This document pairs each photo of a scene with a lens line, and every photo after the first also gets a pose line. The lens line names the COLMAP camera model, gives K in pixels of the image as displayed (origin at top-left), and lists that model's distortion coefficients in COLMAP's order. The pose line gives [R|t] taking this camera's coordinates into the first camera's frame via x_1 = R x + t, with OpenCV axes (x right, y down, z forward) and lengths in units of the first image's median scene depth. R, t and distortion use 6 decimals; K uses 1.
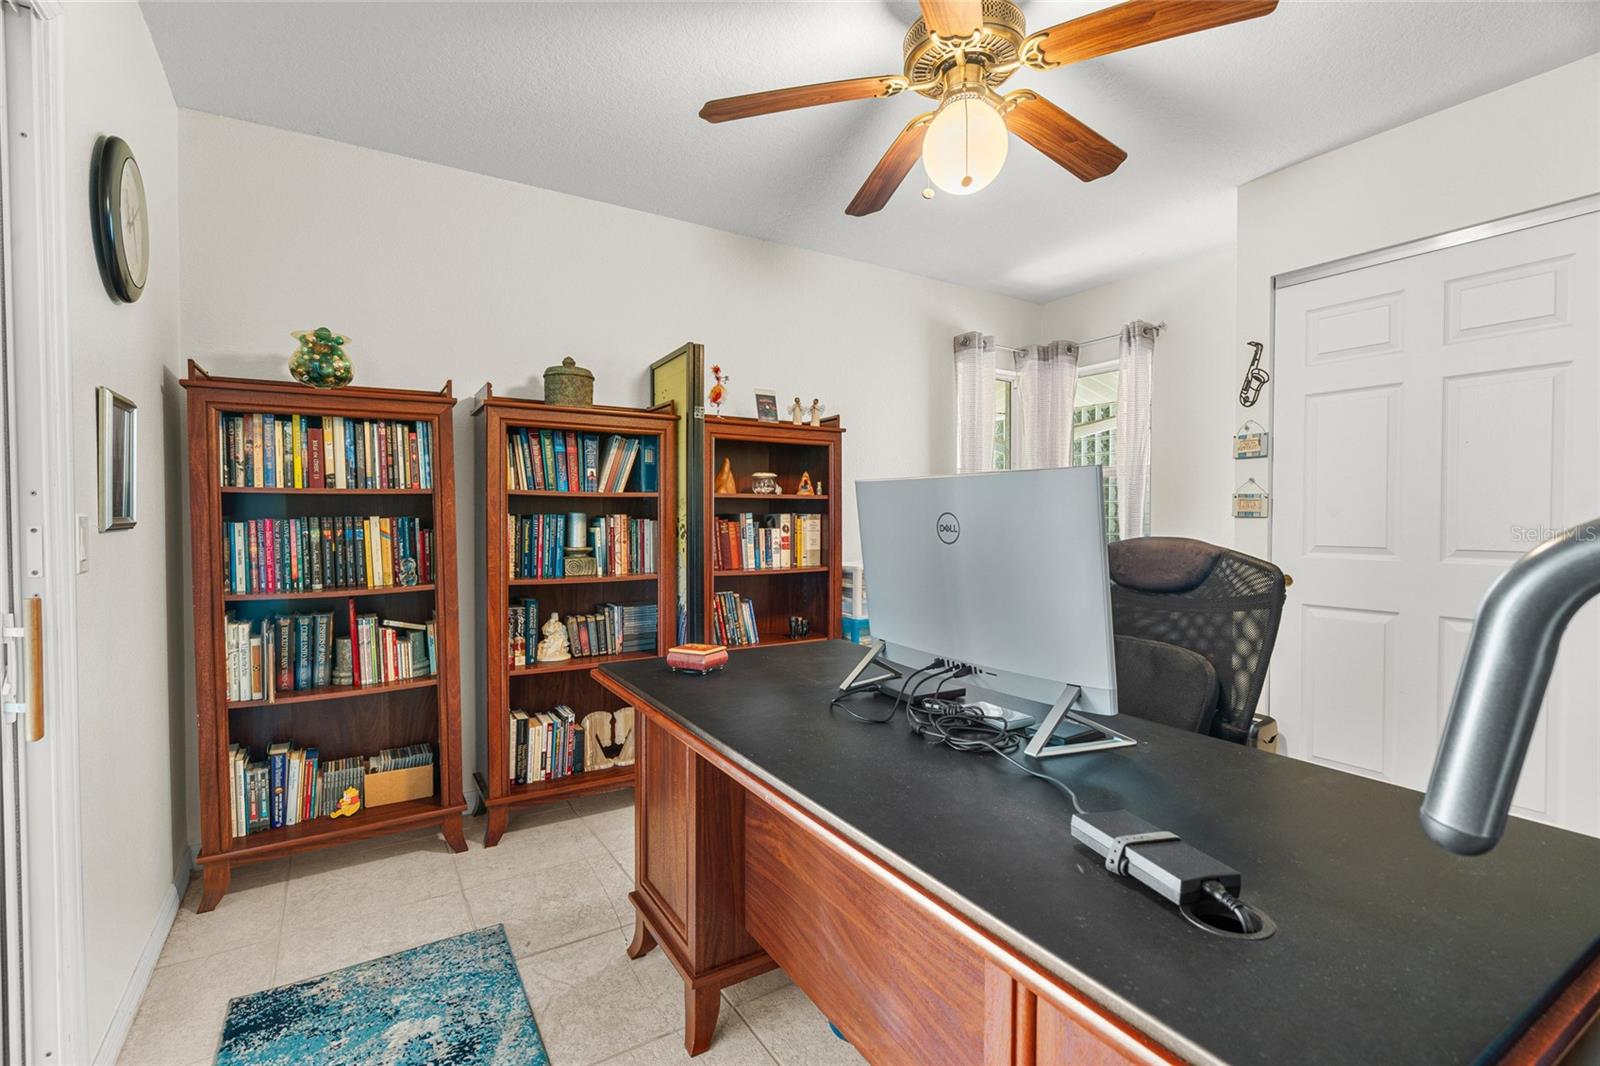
lens RADIAL K [[722.5, 0, 793.9], [0, 722.5, 533.7], [0, 0, 1]] dist [0.002051, 0.000123]
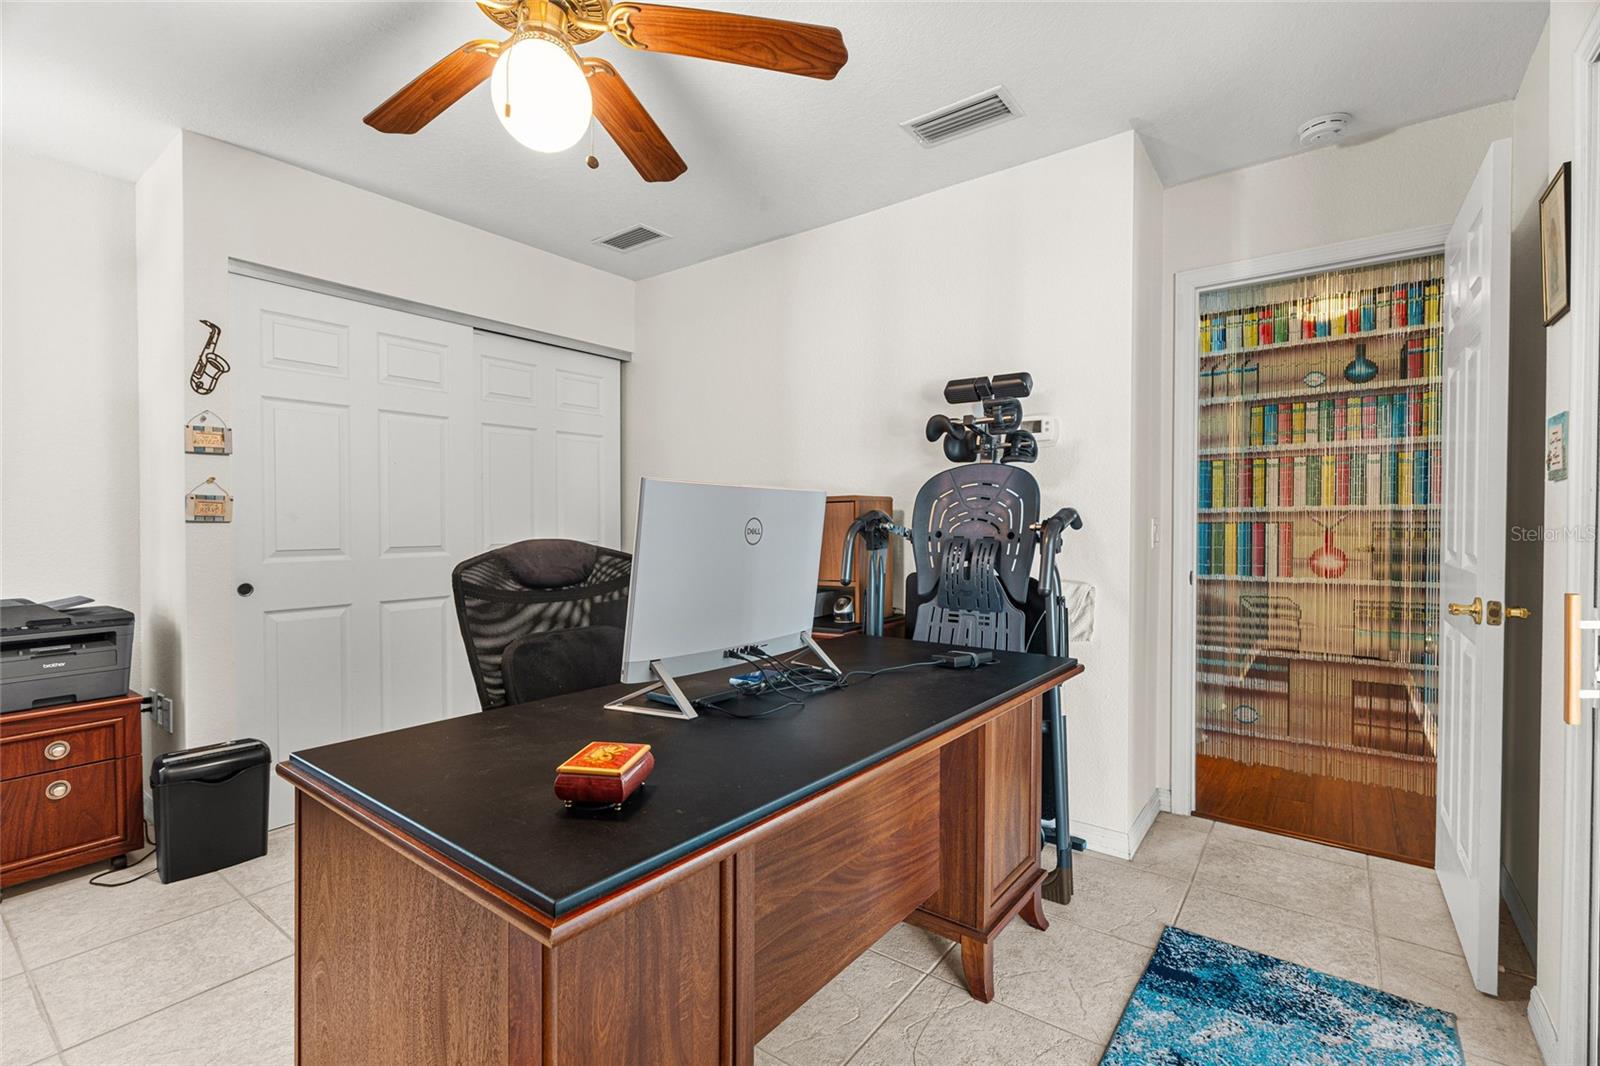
lens RADIAL K [[722.5, 0, 794.0], [0, 722.5, 528.2], [0, 0, 1]] dist [0.002051, 0.000123]
pose [[-0.355000, -0.008595, 0.934827, -0.436869], [0.022136, 0.999600, 0.017597, -0.015469], [-0.934604, 0.026940, -0.354667, 0.657398]]
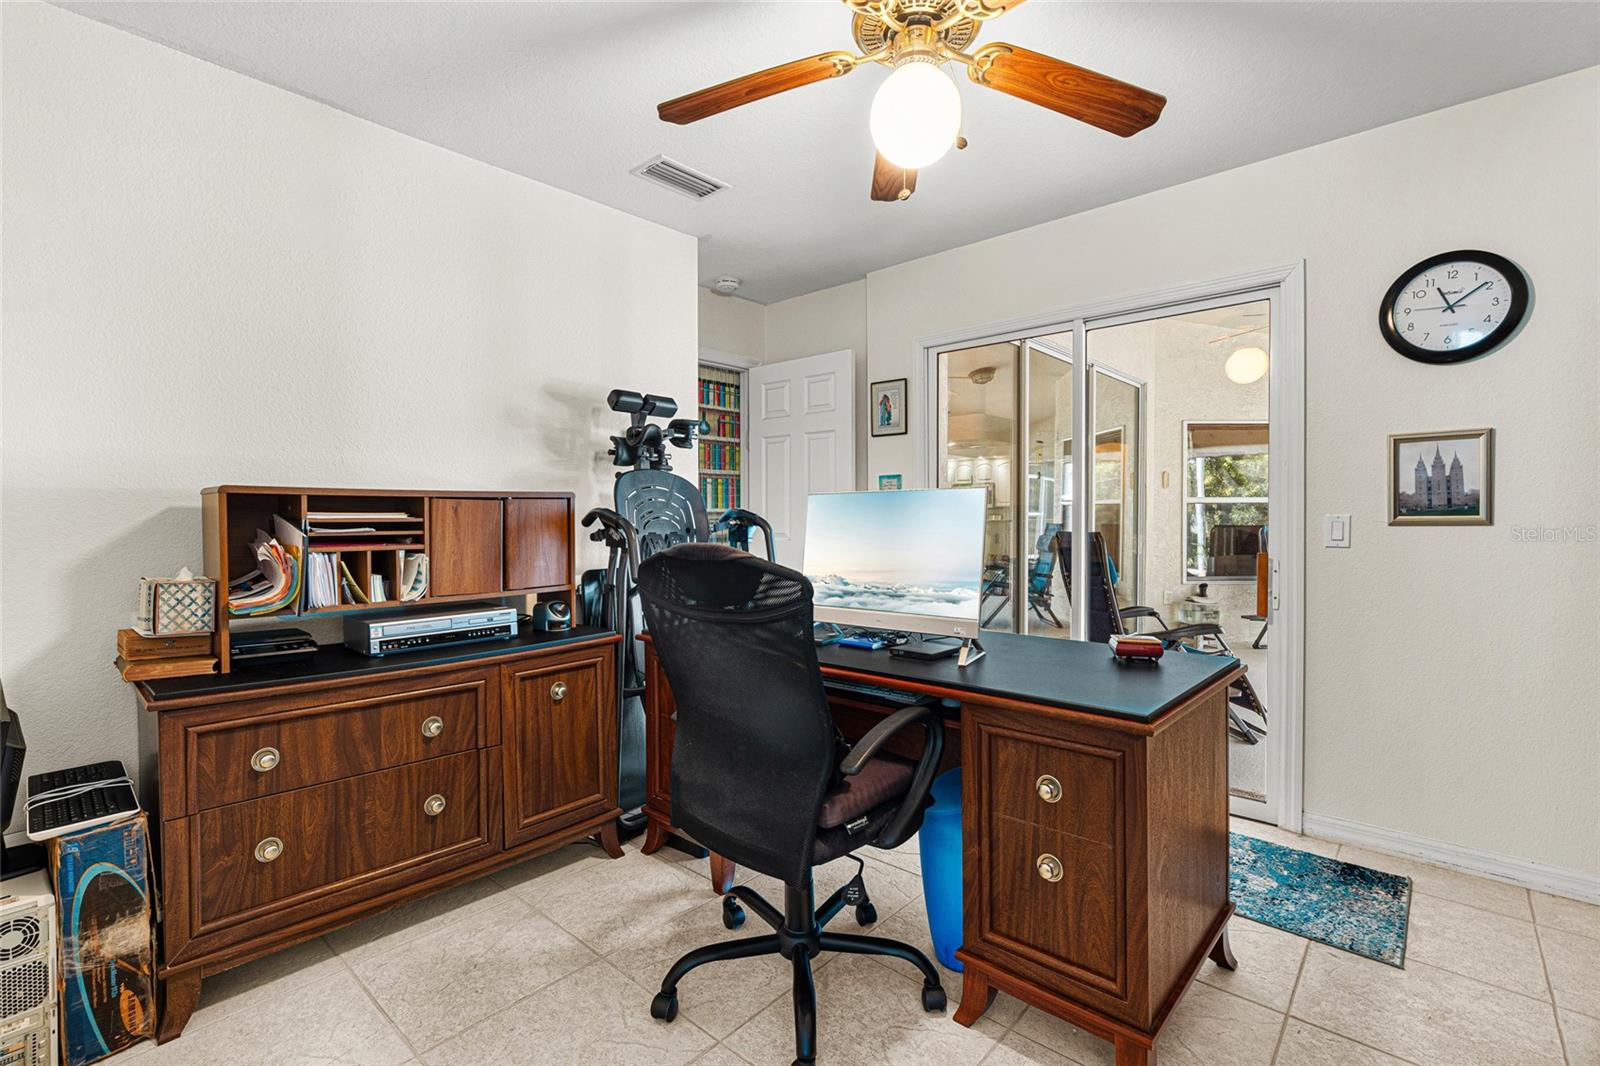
lens RADIAL K [[722.5, 0, 800.4], [0, 722.5, 527.9], [0, 0, 1]] dist [0.002051, 0.000123]
pose [[-0.957663, 0.006948, -0.287806, 0.411406], [-0.003612, 0.999340, 0.036146, -0.028139], [0.287868, 0.035655, -0.957006, 1.171633]]
